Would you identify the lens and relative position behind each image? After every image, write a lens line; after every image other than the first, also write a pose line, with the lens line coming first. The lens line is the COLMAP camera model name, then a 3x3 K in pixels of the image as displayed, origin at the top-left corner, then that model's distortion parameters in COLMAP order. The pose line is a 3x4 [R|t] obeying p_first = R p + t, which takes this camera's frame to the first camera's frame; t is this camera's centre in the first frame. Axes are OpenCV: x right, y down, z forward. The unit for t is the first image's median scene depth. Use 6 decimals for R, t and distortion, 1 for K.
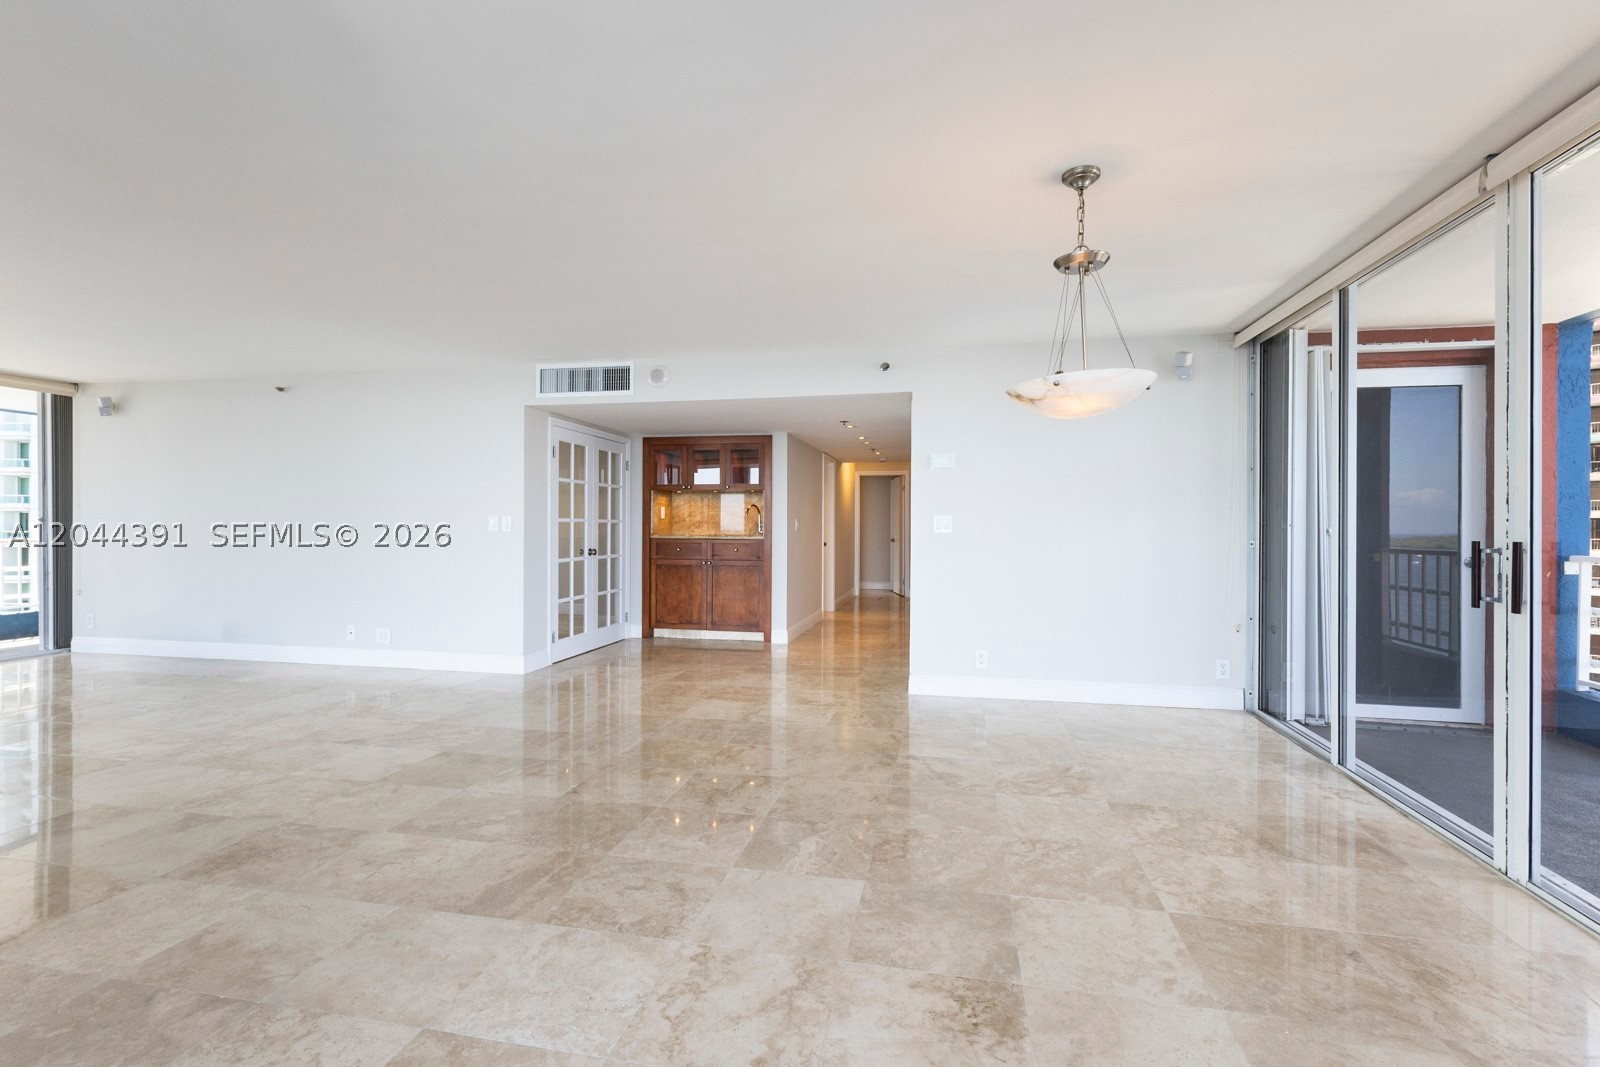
lens RADIAL K [[779.0, 0, 798.0], [0, 779.0, 519.1], [0, 0, 1]] dist [-0.000483, -0.000885]
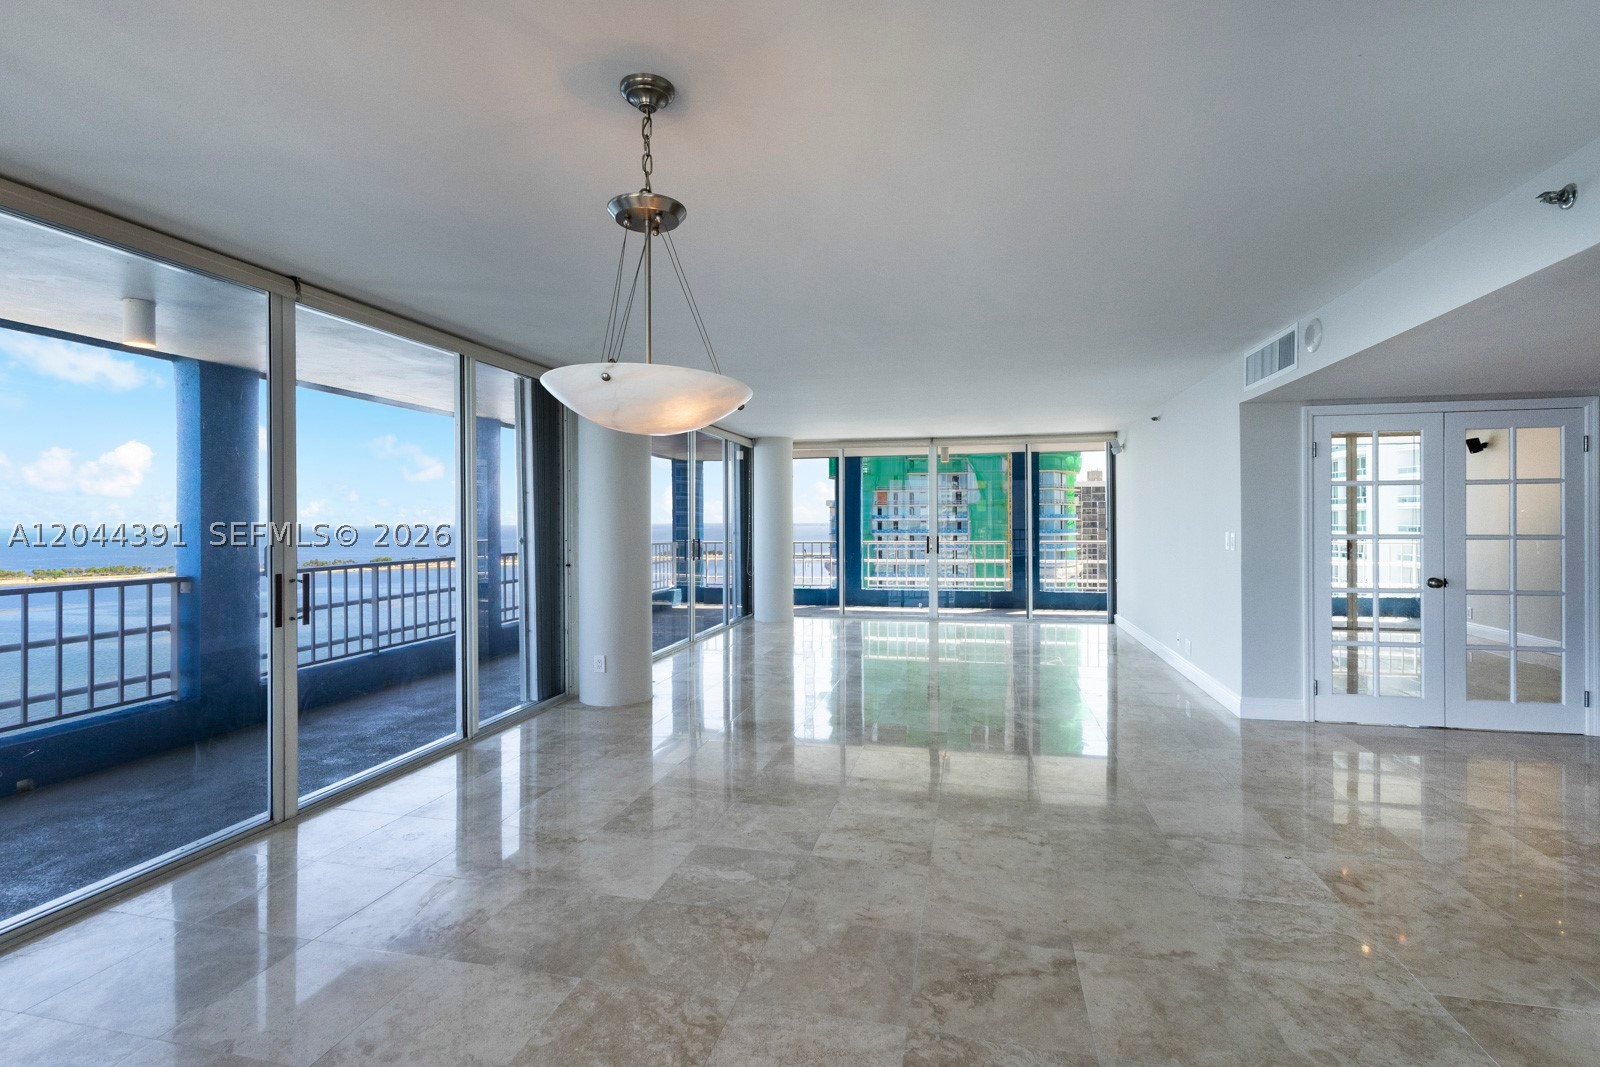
lens RADIAL K [[771.9, 0, 822.5], [0, 771.9, 523.3], [0, 0, 1]] dist [0.002798, 0.000342]
pose [[-0.048810, -0.000022, -0.998808, 0.404844], [0.015594, 0.999878, -0.000784, -0.016441], [0.998686, -0.015613, -0.048803, 0.463749]]
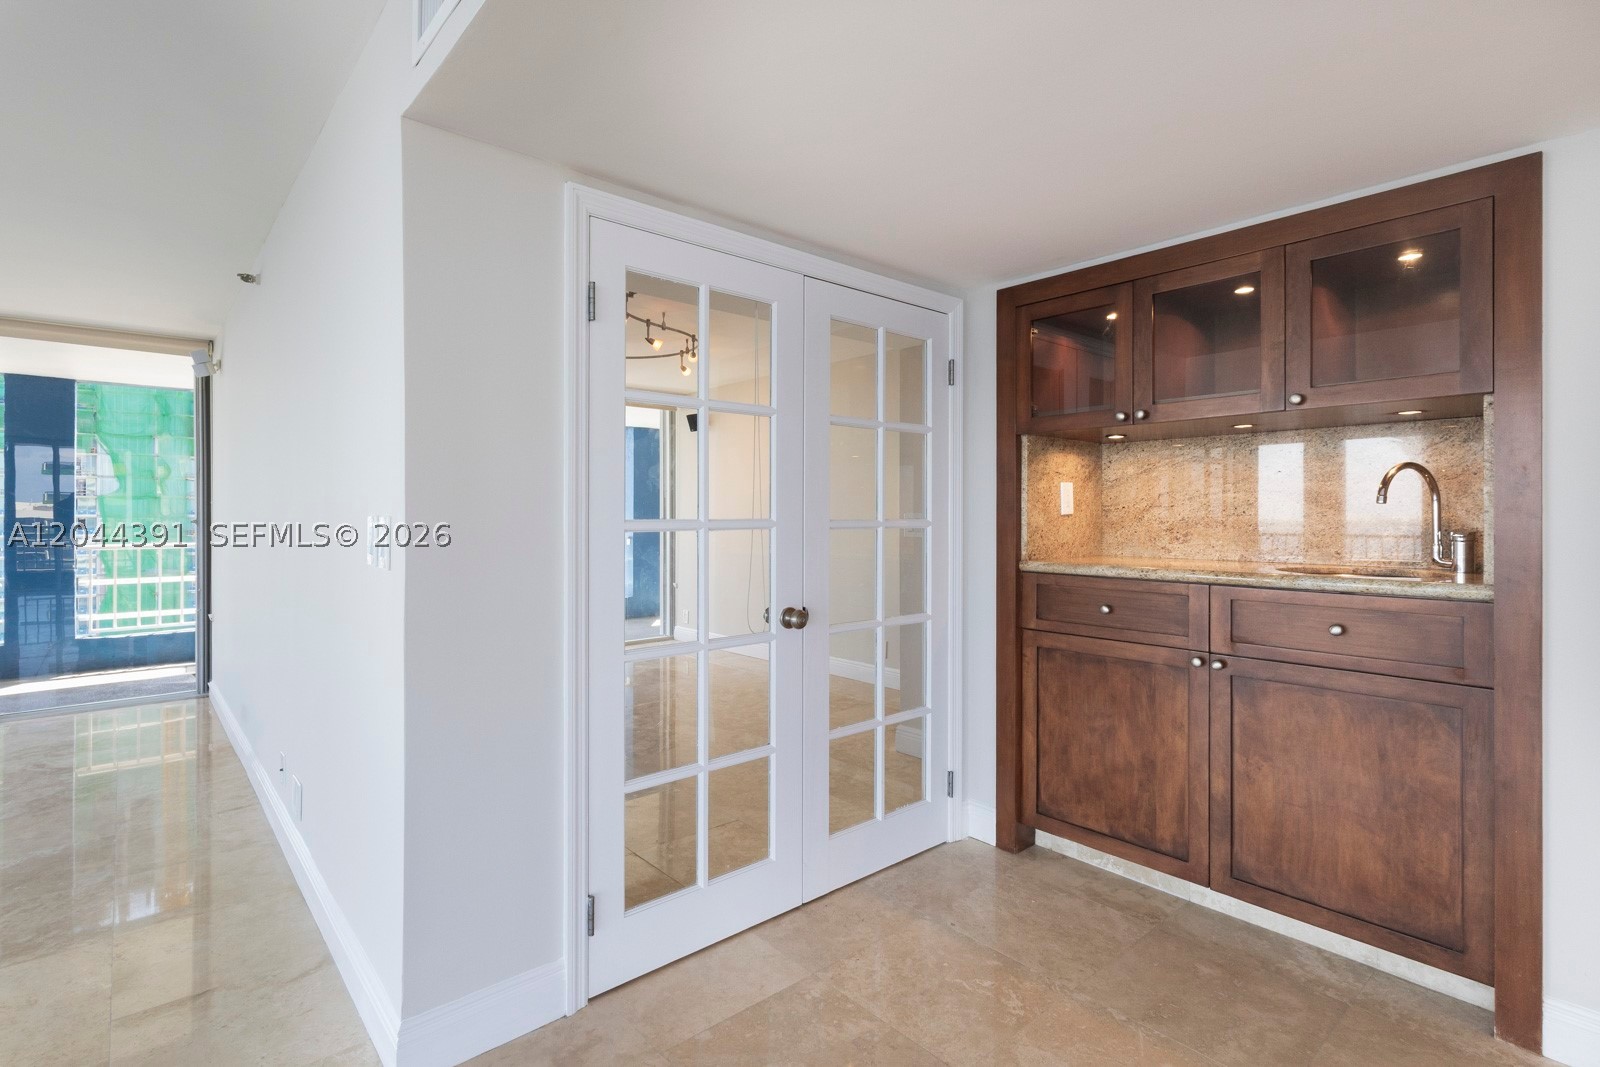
lens RADIAL K [[713.4, 0, 731.2], [0, 713.4, 514.7], [0, 0, 1]] dist [0.000906, -0.000281]
pose [[0.747012, -0.004710, -0.664794, -0.074588], [0.005823, 0.999983, -0.000541, -0.001624], [0.664785, -0.003467, 0.747027, 0.701161]]
